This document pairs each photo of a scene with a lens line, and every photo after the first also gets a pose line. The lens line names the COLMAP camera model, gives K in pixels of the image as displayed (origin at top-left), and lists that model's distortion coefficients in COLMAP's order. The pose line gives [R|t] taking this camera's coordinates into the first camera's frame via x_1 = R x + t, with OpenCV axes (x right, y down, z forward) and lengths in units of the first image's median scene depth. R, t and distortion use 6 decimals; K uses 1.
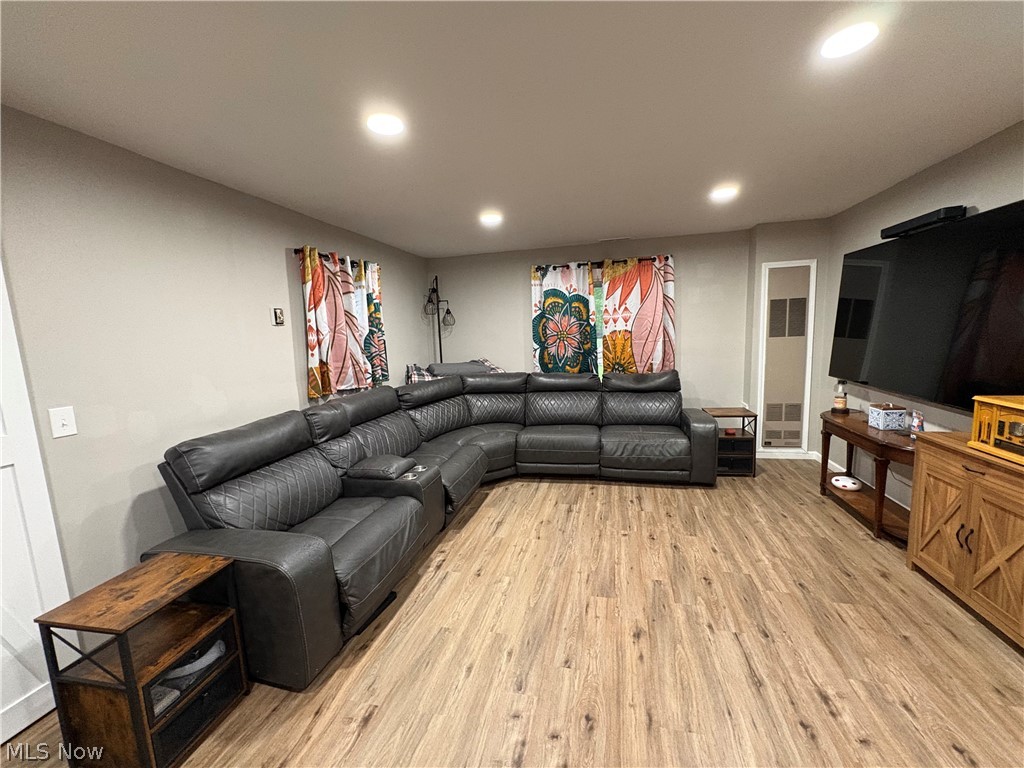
lens RADIAL K [[407.7, 0, 513.5], [0, 407.7, 384.2], [0, 0, 1]] dist [-0.000985, 0.000363]
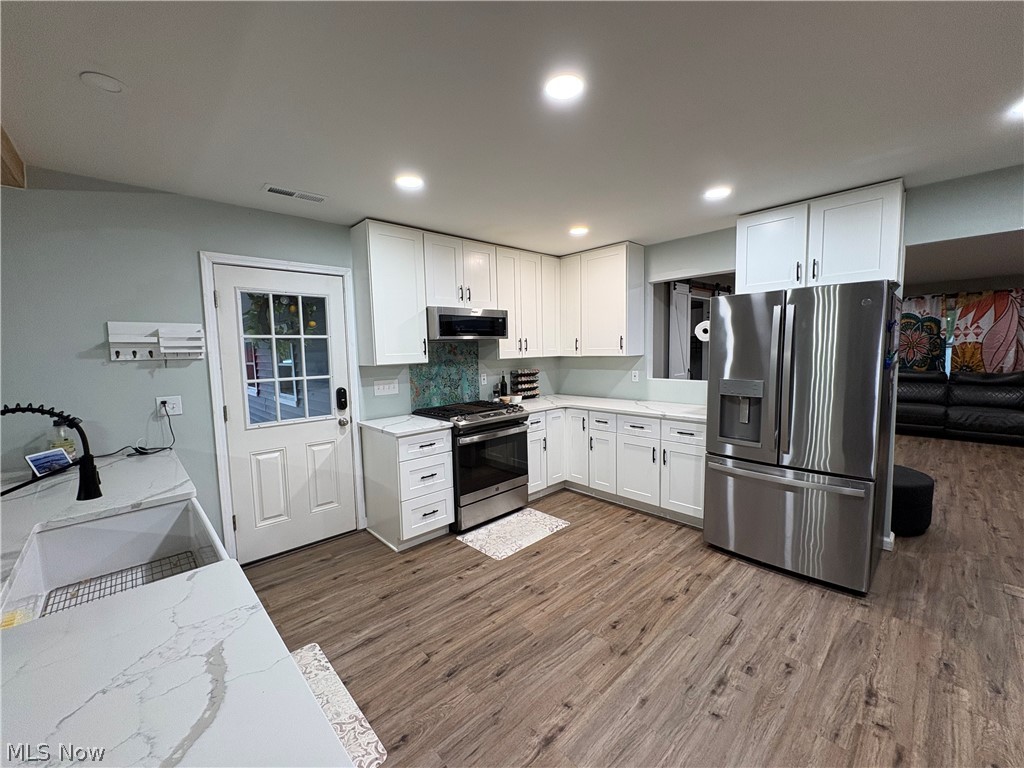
lens RADIAL K [[407.7, 0, 513.5], [0, 407.7, 384.2], [0, 0, 1]] dist [-0.000985, 0.000363]
pose [[0.836279, 0.072766, -0.543455, -0.384954], [-0.083115, 0.996525, 0.005532, 0.185625], [0.541969, 0.040543, 0.839420, -1.401337]]
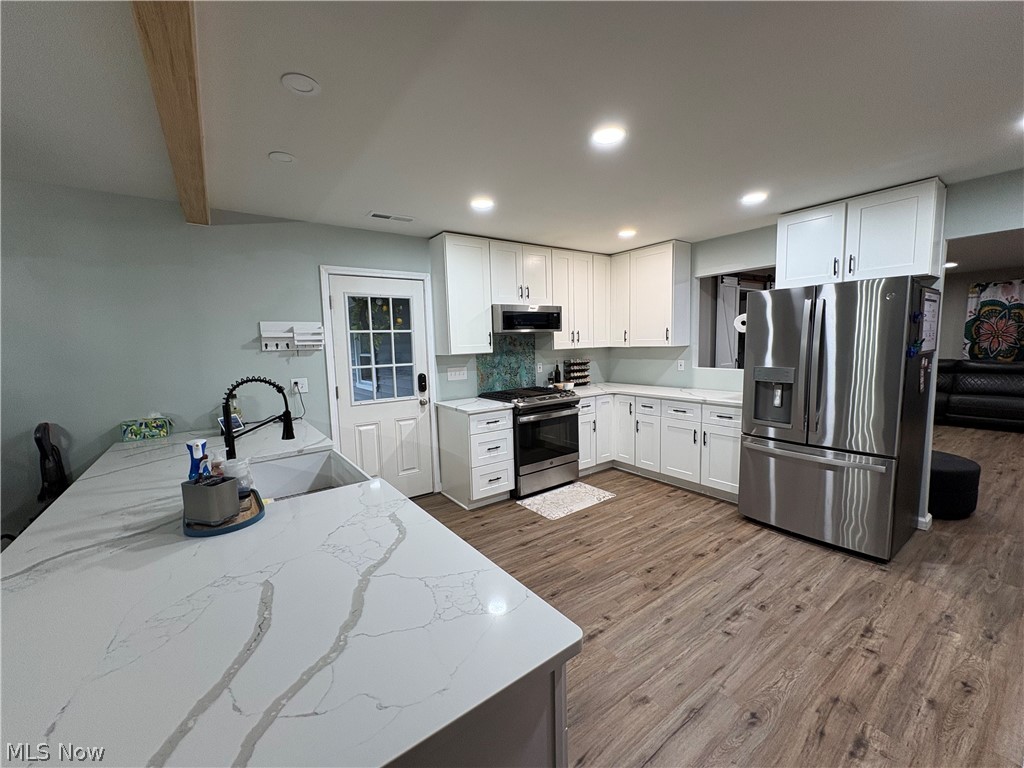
lens RADIAL K [[407.7, 0, 513.5], [0, 407.7, 384.2], [0, 0, 1]] dist [-0.000985, 0.000363]
pose [[0.759039, 0.090372, -0.644742, -0.303507], [-0.087503, 0.995495, 0.036522, 0.197937], [0.645138, 0.028695, 0.763527, -1.525391]]
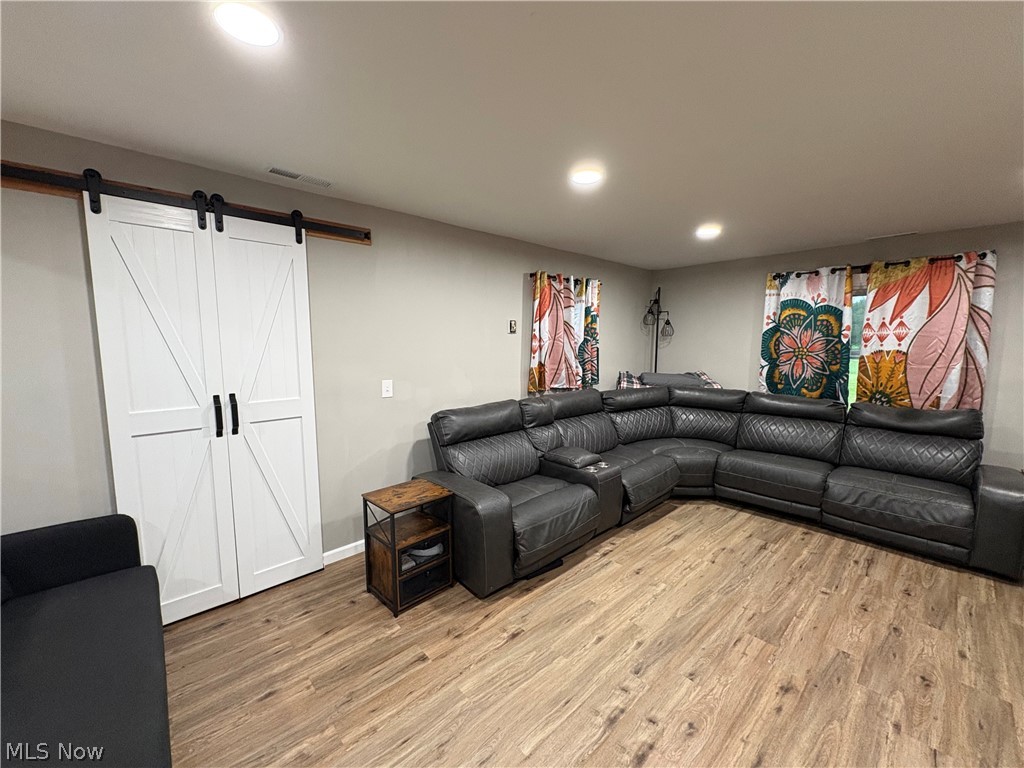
lens RADIAL K [[407.7, 0, 513.5], [0, 407.7, 384.2], [0, 0, 1]] dist [-0.000985, 0.000363]
pose [[0.832880, 0.101294, -0.544106, 0.128871], [-0.107257, 0.994012, 0.020871, -0.009072], [0.542962, 0.040976, 0.838757, -0.070012]]
